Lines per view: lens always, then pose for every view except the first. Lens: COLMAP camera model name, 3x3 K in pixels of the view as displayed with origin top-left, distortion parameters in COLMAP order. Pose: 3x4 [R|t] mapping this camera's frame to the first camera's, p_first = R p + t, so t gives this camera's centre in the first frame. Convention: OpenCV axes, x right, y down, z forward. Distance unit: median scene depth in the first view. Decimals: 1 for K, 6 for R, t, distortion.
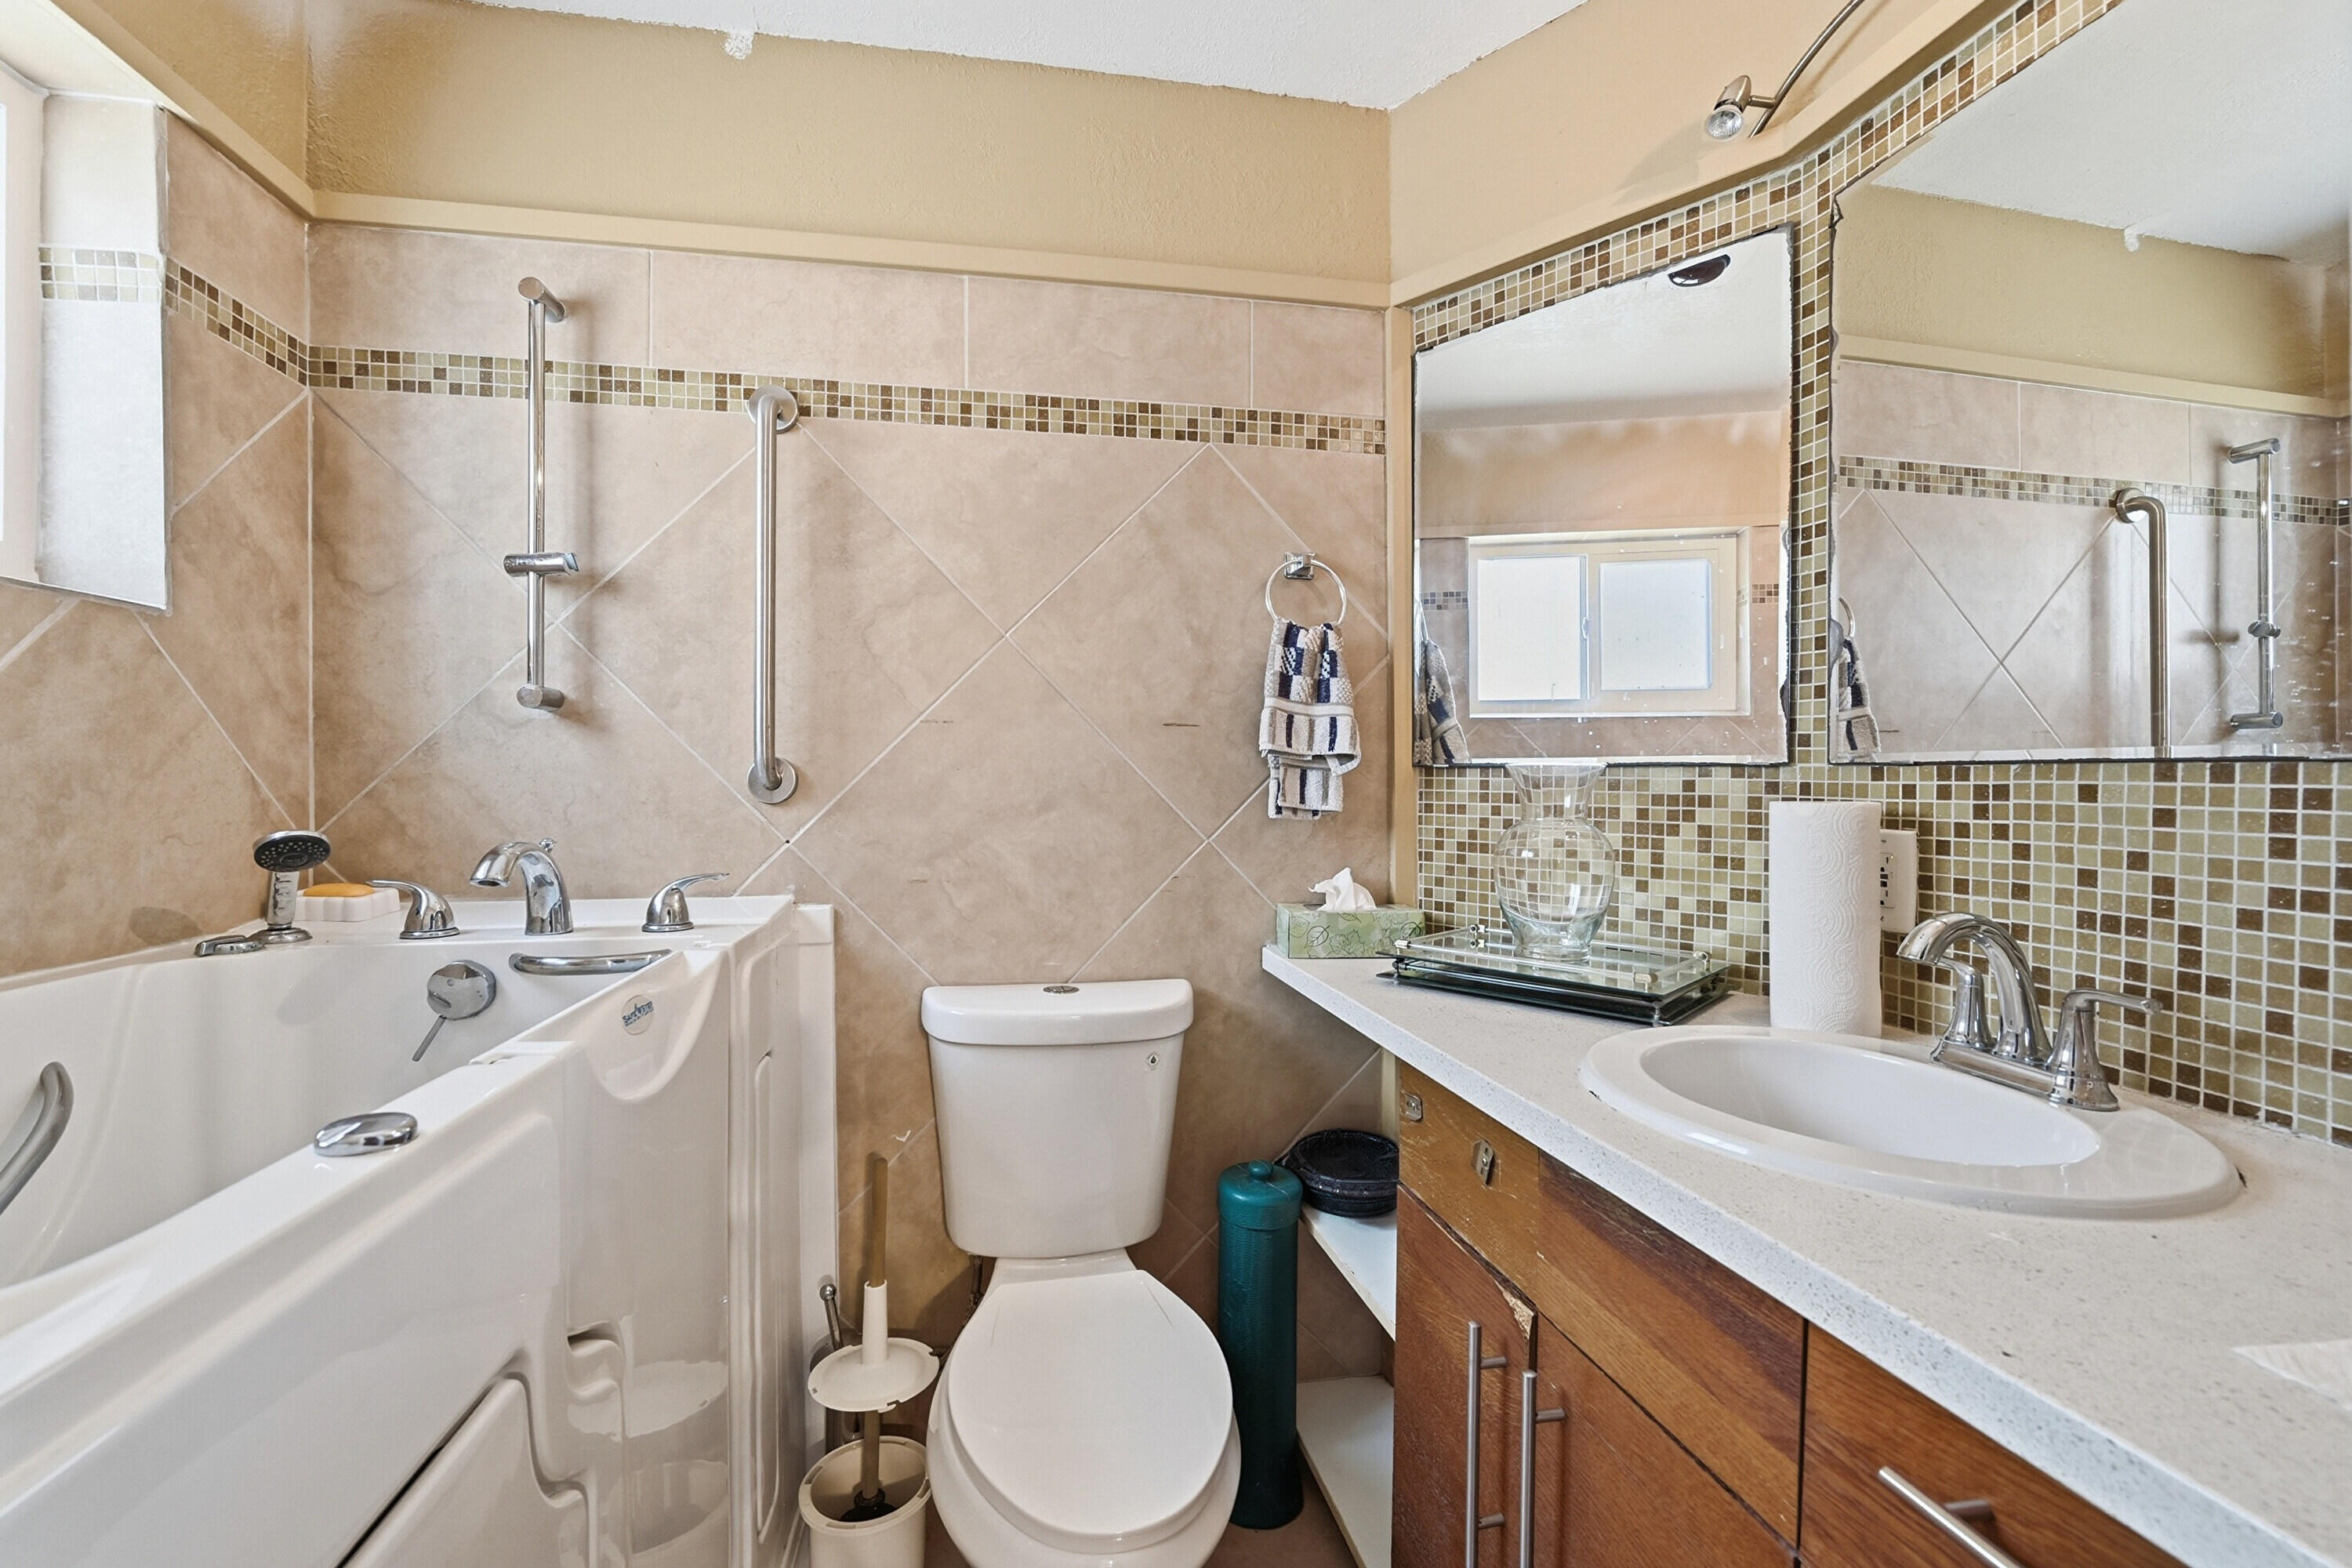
lens RADIAL K [[933.3, 0, 1149.8], [0, 933.3, 780.8], [0, 0, 1]] dist [-0.002991, 0.001279]
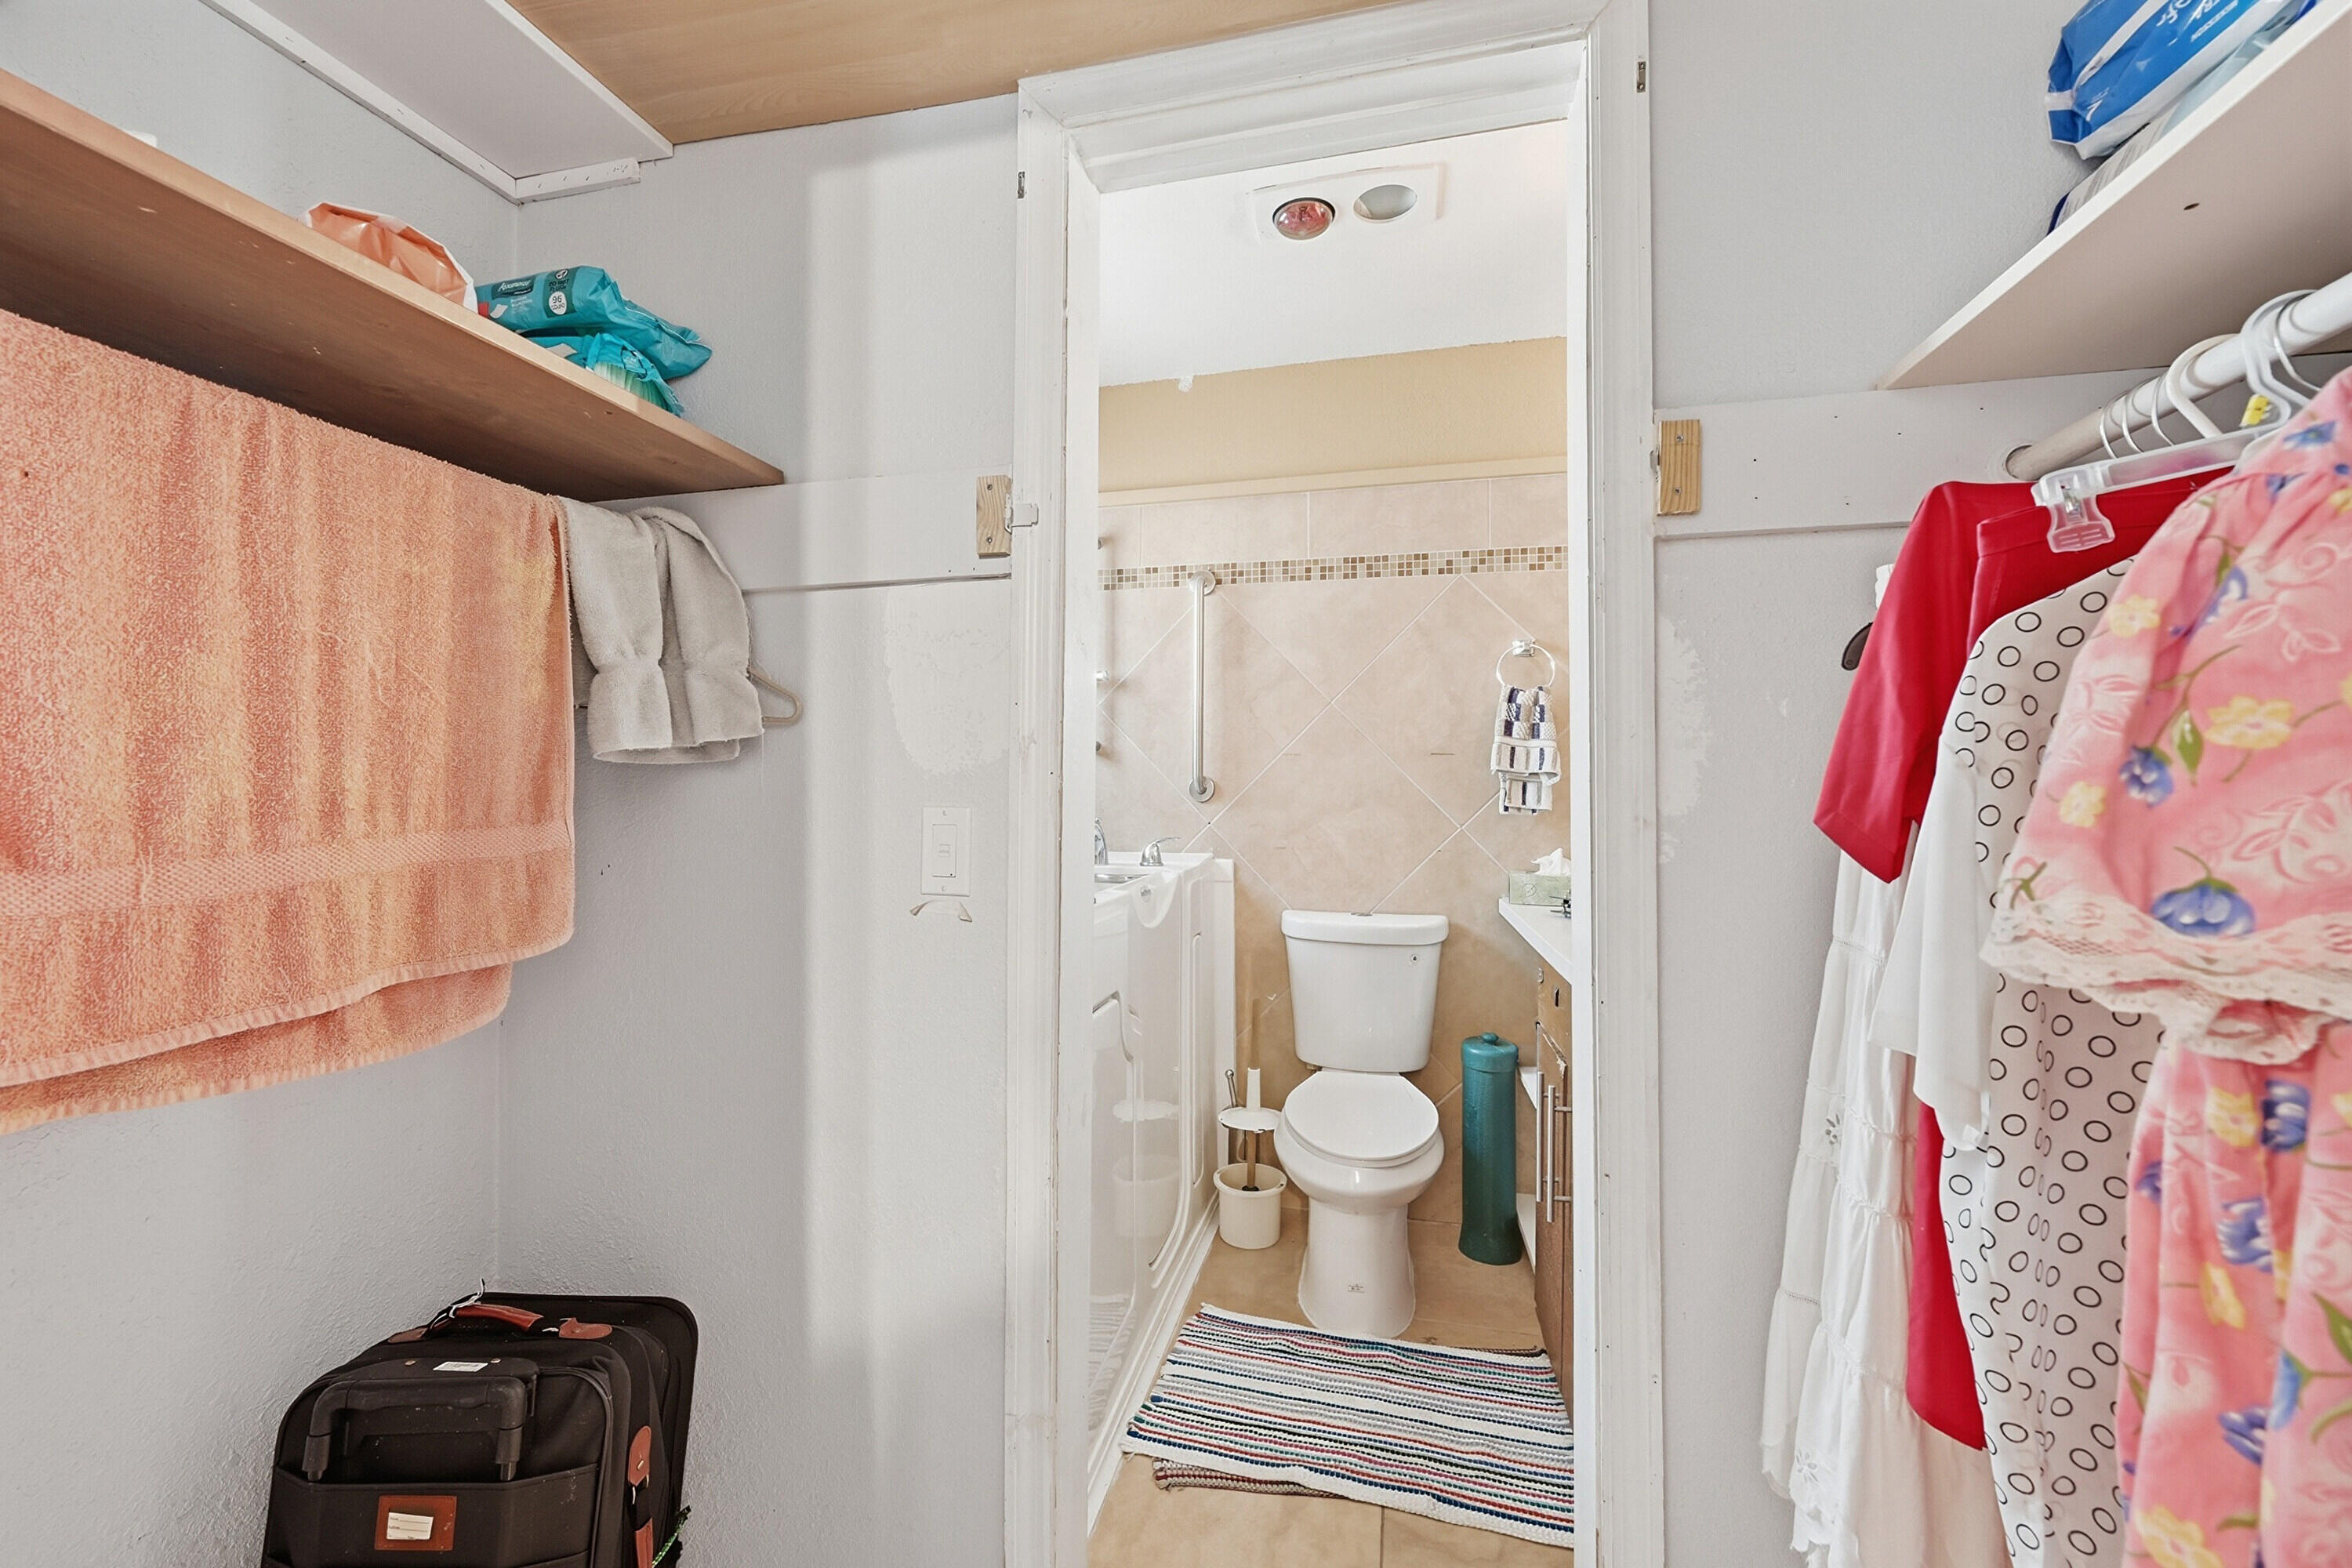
lens RADIAL K [[933.3, 0, 1164.1], [0, 933.3, 786.8], [0, 0, 1]] dist [-0.002991, 0.001279]
pose [[0.910207, 0.001055, -0.414152, 0.267321], [-0.003313, 0.999983, -0.004734, 0.004447], [0.414141, 0.005681, 0.910195, -0.649738]]
